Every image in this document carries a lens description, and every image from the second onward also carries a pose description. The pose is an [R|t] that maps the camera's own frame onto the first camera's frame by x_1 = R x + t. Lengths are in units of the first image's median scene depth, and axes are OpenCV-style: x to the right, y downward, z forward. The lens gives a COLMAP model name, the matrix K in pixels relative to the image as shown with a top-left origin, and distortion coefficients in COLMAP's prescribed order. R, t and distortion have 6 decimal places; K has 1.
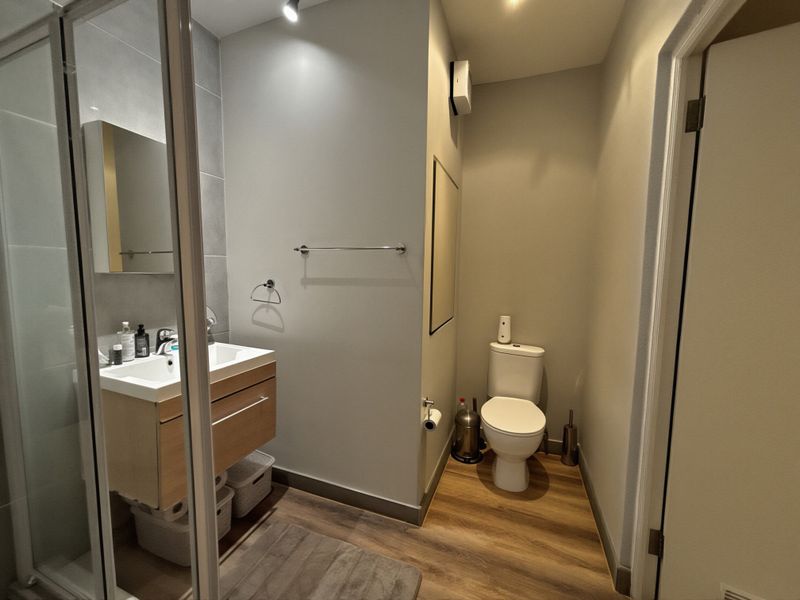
lens RADIAL K [[321.4, 0, 396.0], [0, 321.4, 297.0], [0, 0, 1]] dist [-0.001634, -0.000063]
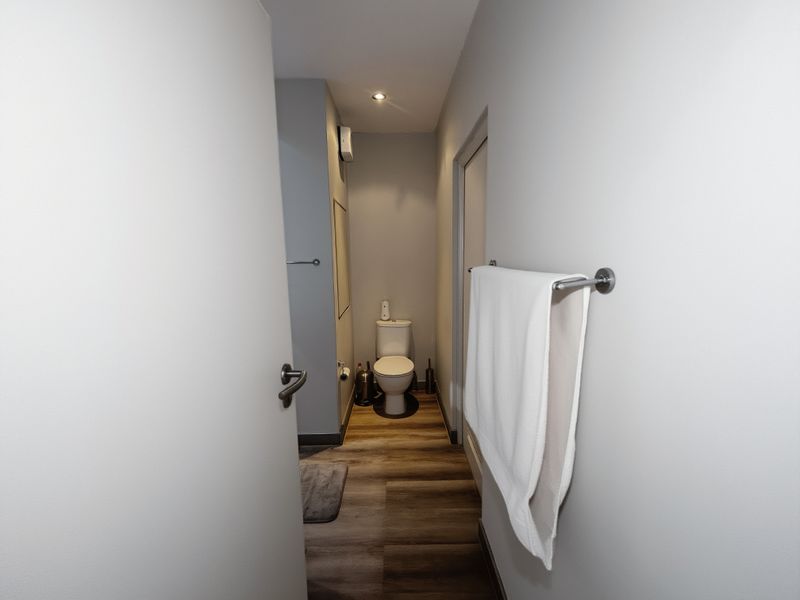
lens RADIAL K [[321.4, 0, 396.0], [0, 321.4, 297.0], [0, 0, 1]] dist [-0.001634, -0.000063]
pose [[0.929704, -0.076158, 0.360347, -0.152769], [0.062015, 0.996788, 0.050667, -0.036087], [-0.363048, -0.024758, 0.931441, -0.416208]]
